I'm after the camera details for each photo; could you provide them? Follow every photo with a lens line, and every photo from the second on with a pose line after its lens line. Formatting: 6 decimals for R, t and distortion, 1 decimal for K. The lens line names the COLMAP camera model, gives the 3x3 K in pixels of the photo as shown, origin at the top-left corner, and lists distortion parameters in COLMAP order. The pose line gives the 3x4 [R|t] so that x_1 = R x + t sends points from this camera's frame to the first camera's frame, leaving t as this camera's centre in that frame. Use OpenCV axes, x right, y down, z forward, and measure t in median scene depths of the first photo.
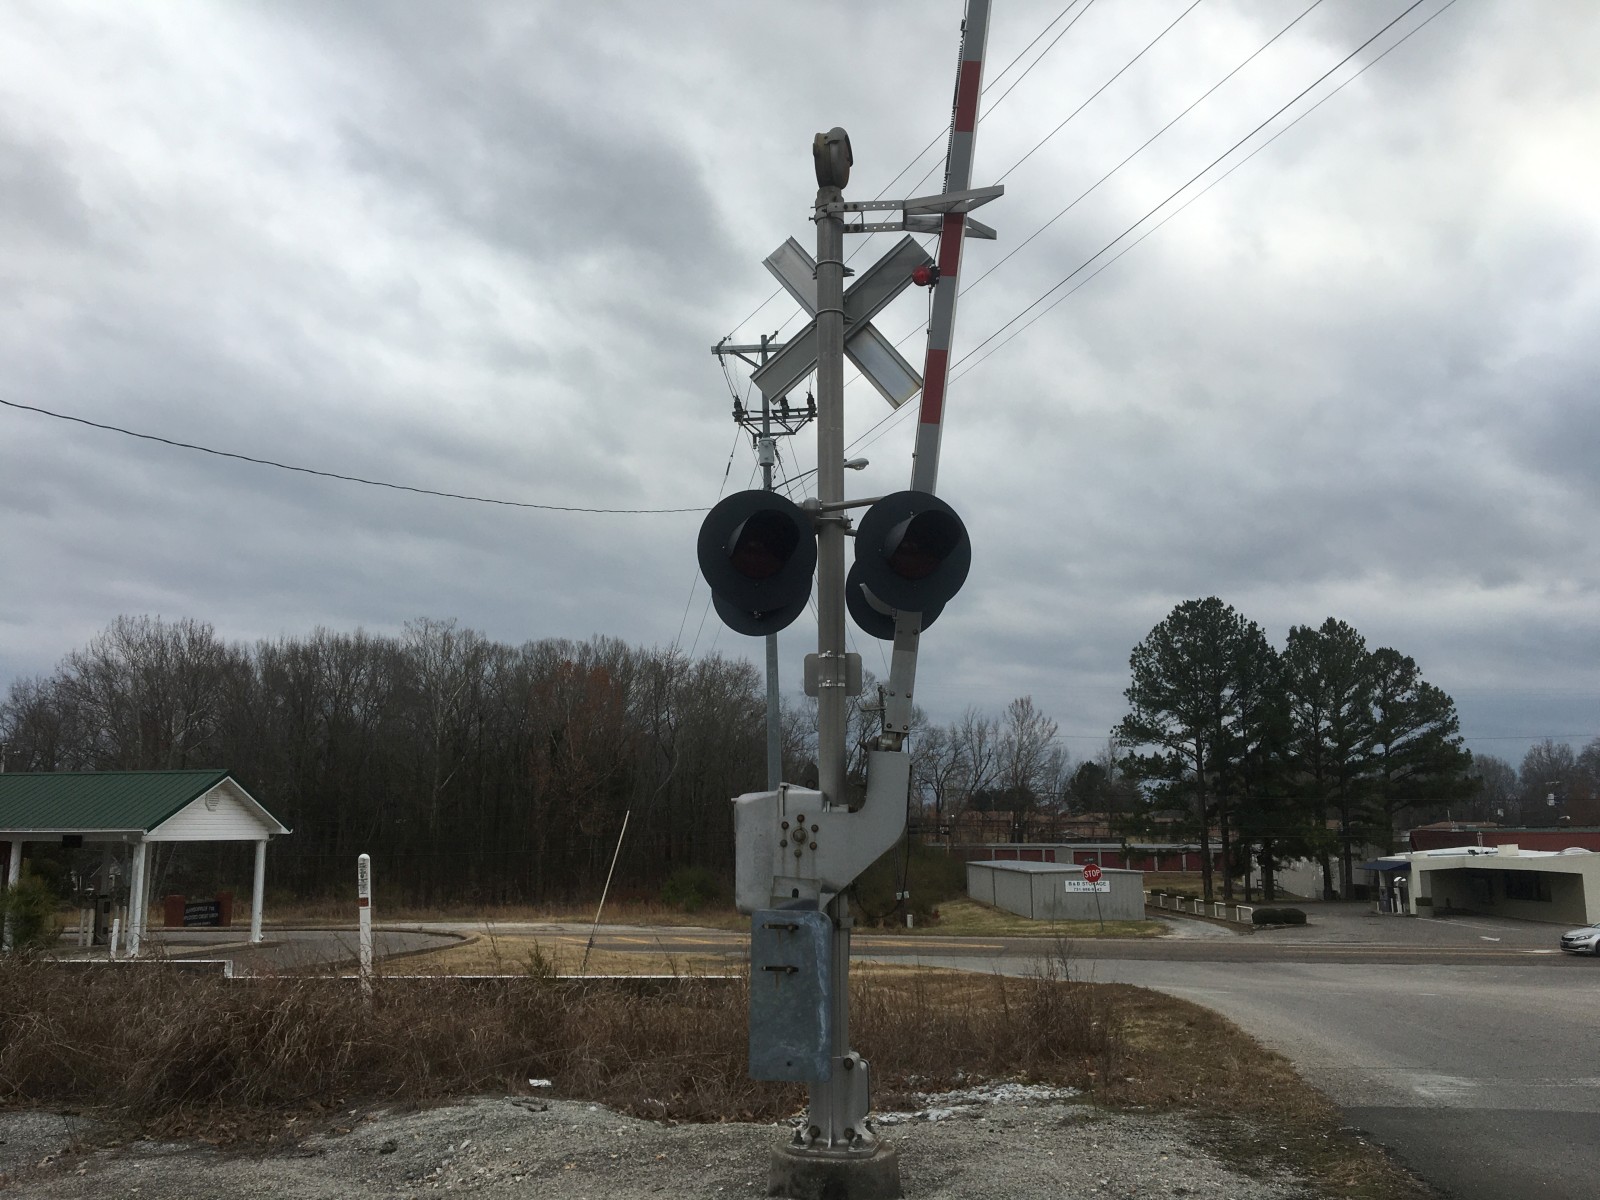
lens RADIAL K [[1319.8, 0, 777.6], [0, 1319.8, 599.2], [0, 0, 1]] dist [0.095277, -0.186147]
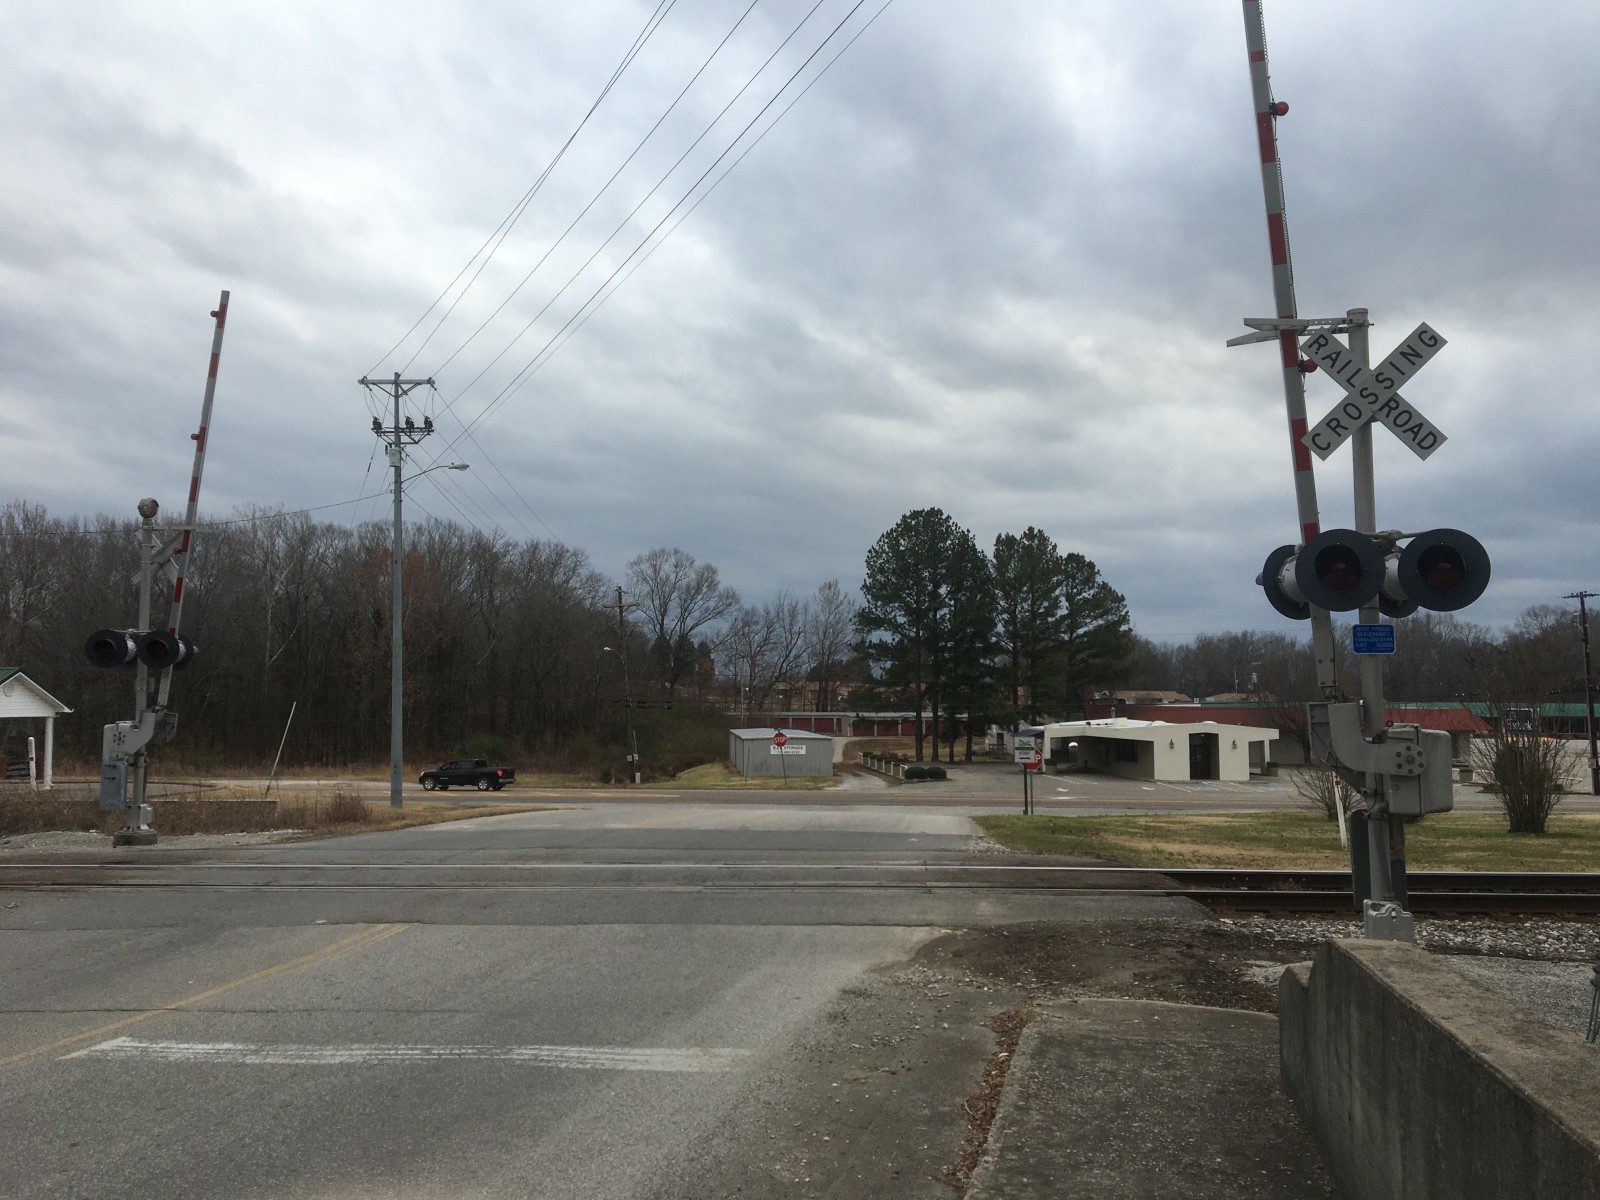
lens RADIAL K [[1319.8, 0, 777.6], [0, 1319.8, 599.2], [0, 0, 1]] dist [0.095277, -0.186147]
pose [[0.995905, 0.012440, 0.089545, 0.086517], [-0.021298, 0.994893, 0.098661, -0.033644], [-0.087861, -0.100164, 0.991084, -0.152922]]
